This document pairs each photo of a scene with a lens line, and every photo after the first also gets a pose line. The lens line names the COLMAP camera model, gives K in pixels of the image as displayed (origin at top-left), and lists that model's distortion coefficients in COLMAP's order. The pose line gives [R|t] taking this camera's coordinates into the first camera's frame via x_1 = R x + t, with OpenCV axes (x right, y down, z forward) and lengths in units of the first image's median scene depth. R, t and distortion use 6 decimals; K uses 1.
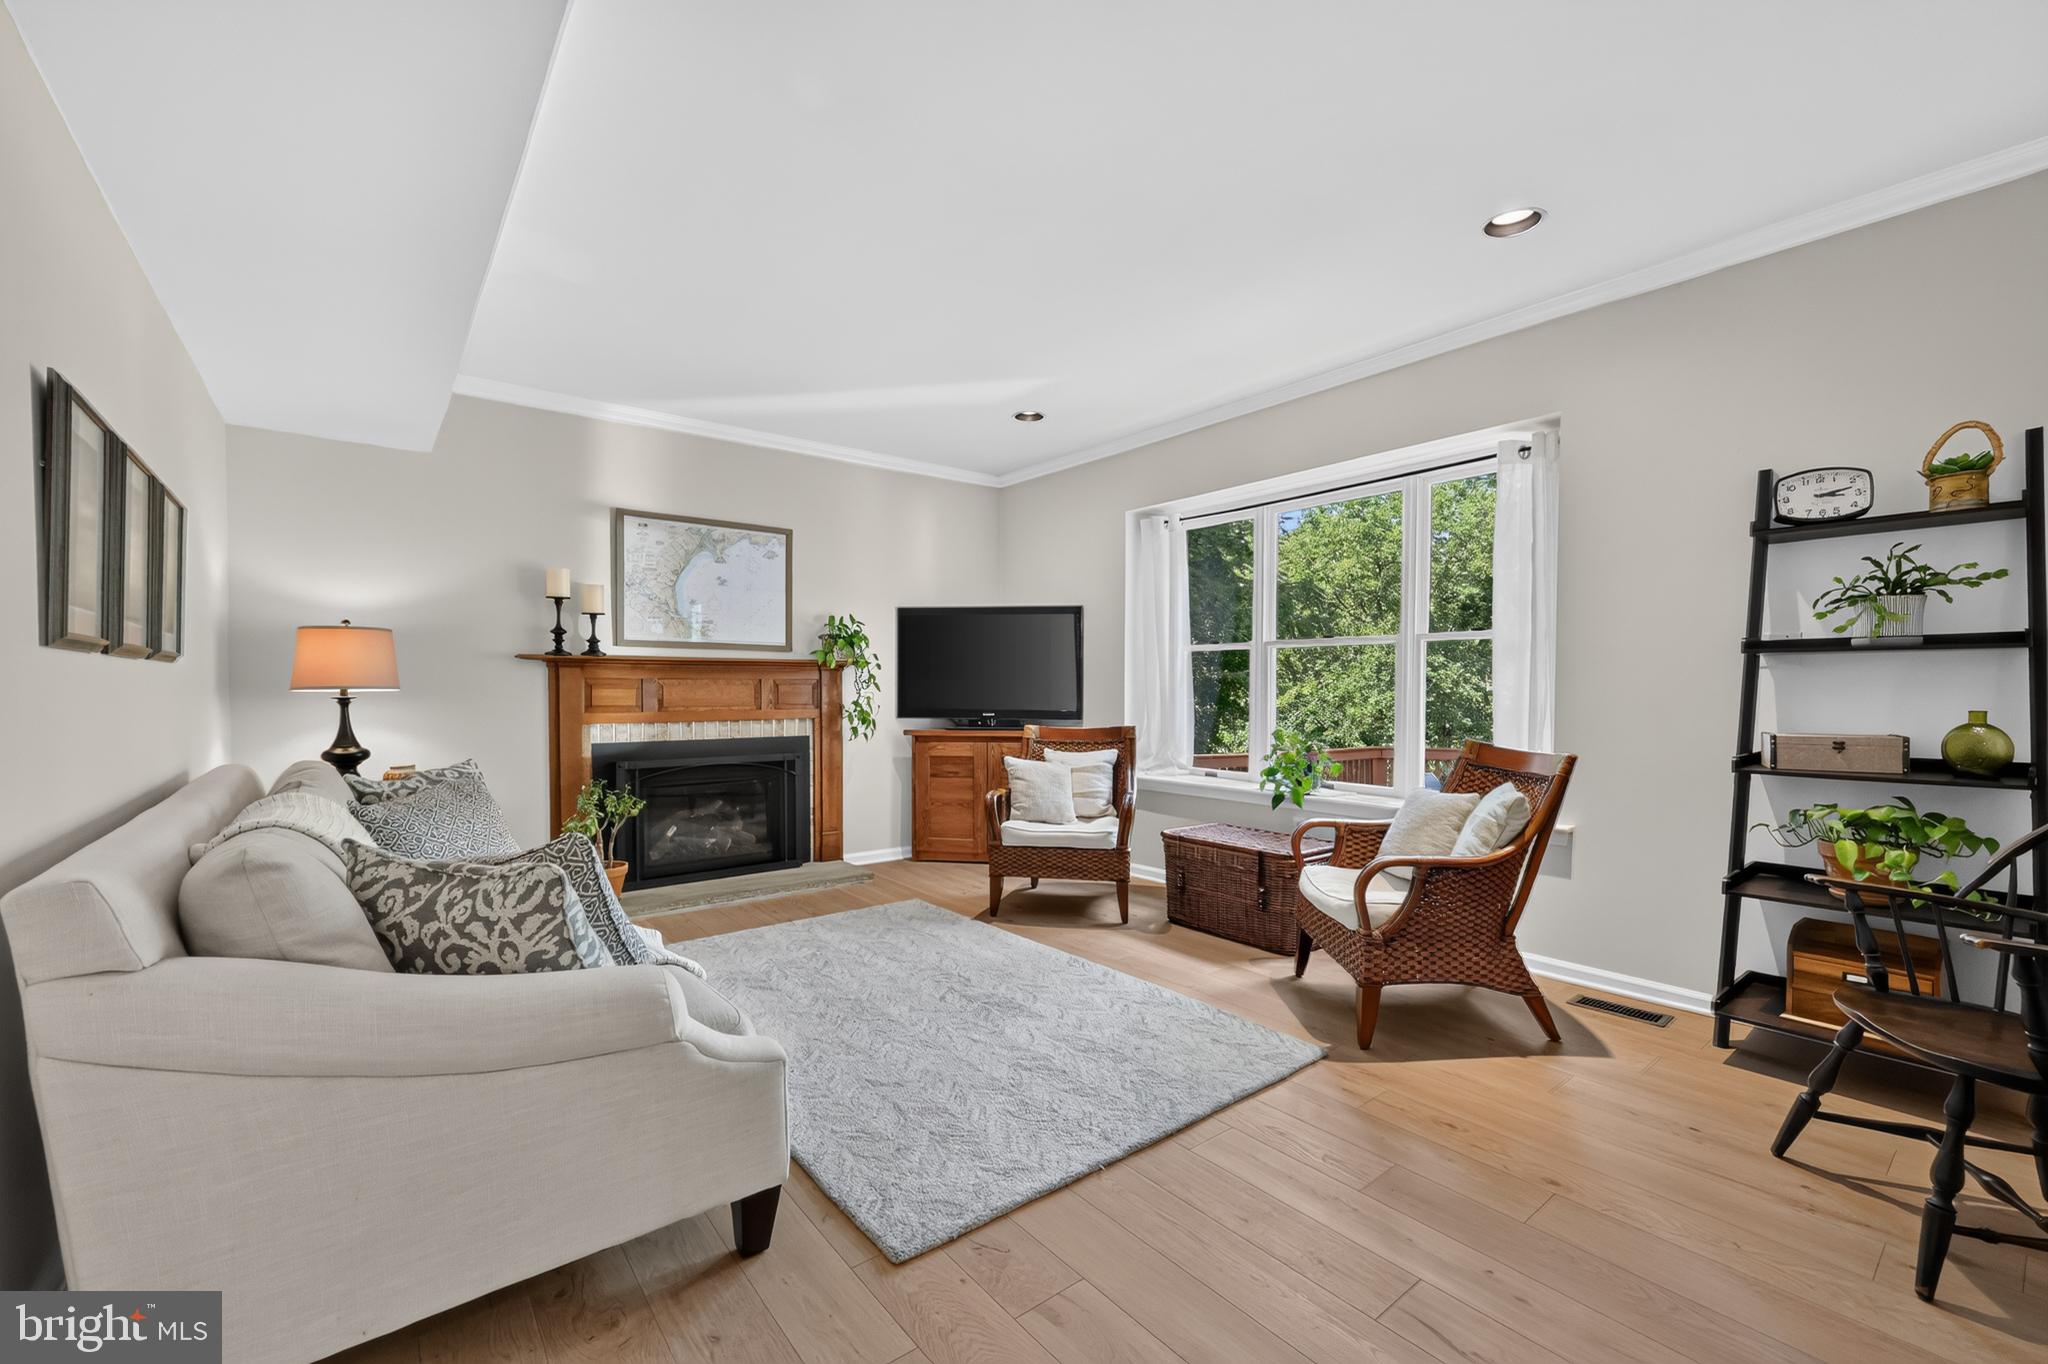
lens RADIAL K [[821.6, 0, 1017.3], [0, 821.6, 699.2], [0, 0, 1]] dist [0.003126, 0.000054]
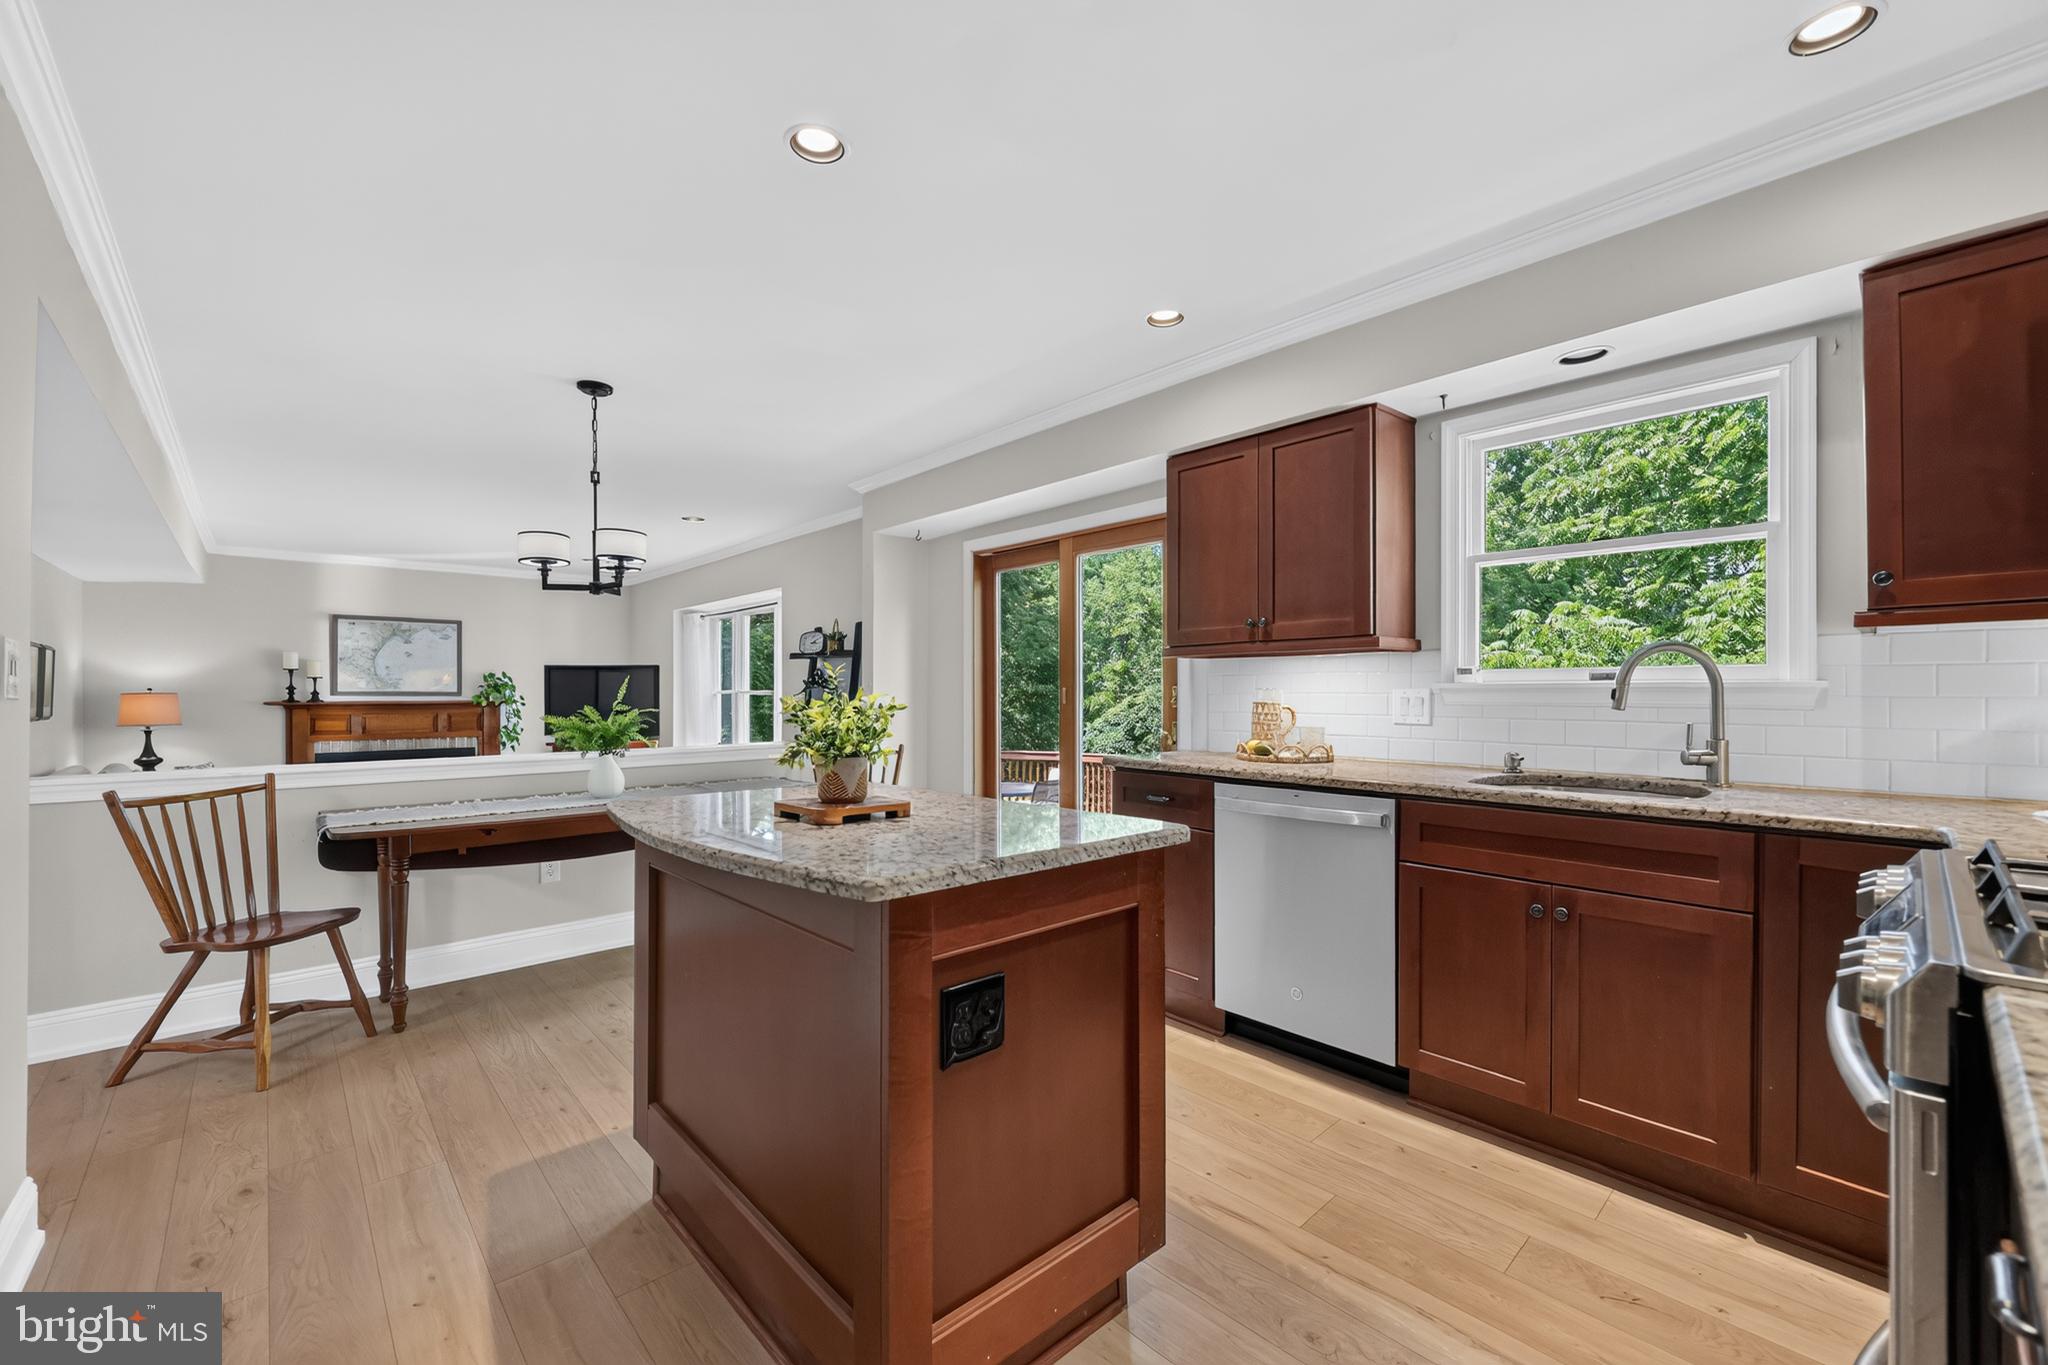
lens RADIAL K [[821.6, 0, 1024.4], [0, 821.6, 693.1], [0, 0, 1]] dist [0.003126, 0.000054]
pose [[0.997721, -0.003951, 0.067354, 0.809103], [0.004820, 0.999907, -0.012750, -0.040426], [-0.067298, 0.013046, 0.997648, -0.779934]]
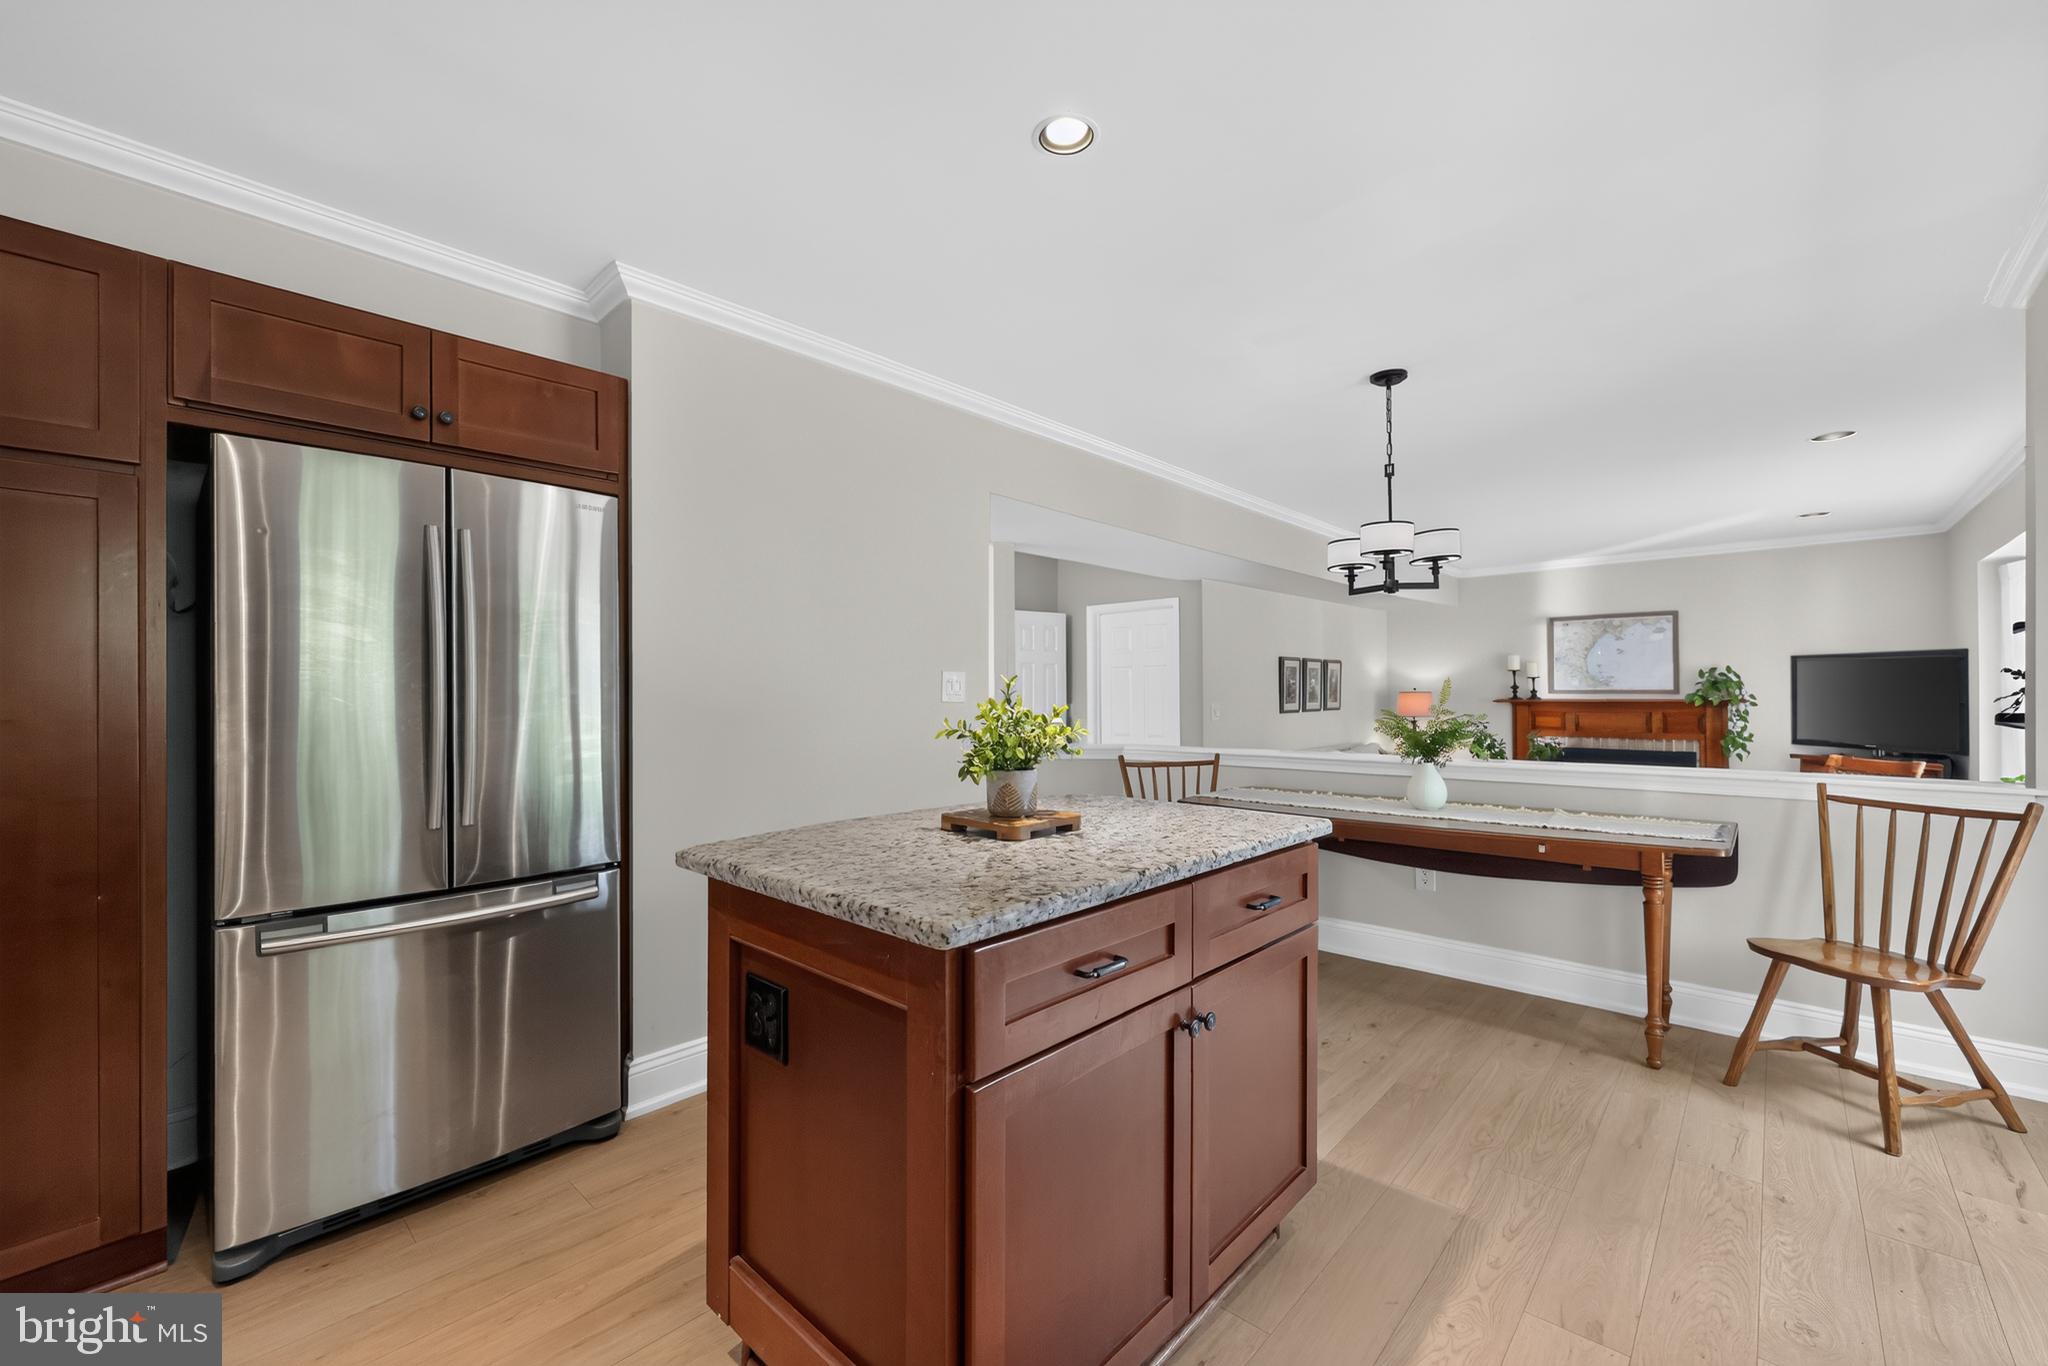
lens RADIAL K [[821.6, 0, 996.9], [0, 821.6, 689.0], [0, 0, 1]] dist [0.003126, 0.000054]
pose [[0.128281, -0.006578, -0.991716, 1.135863], [-0.007797, 0.999940, -0.007641, -0.050563], [0.991707, 0.008713, 0.128222, -0.435766]]
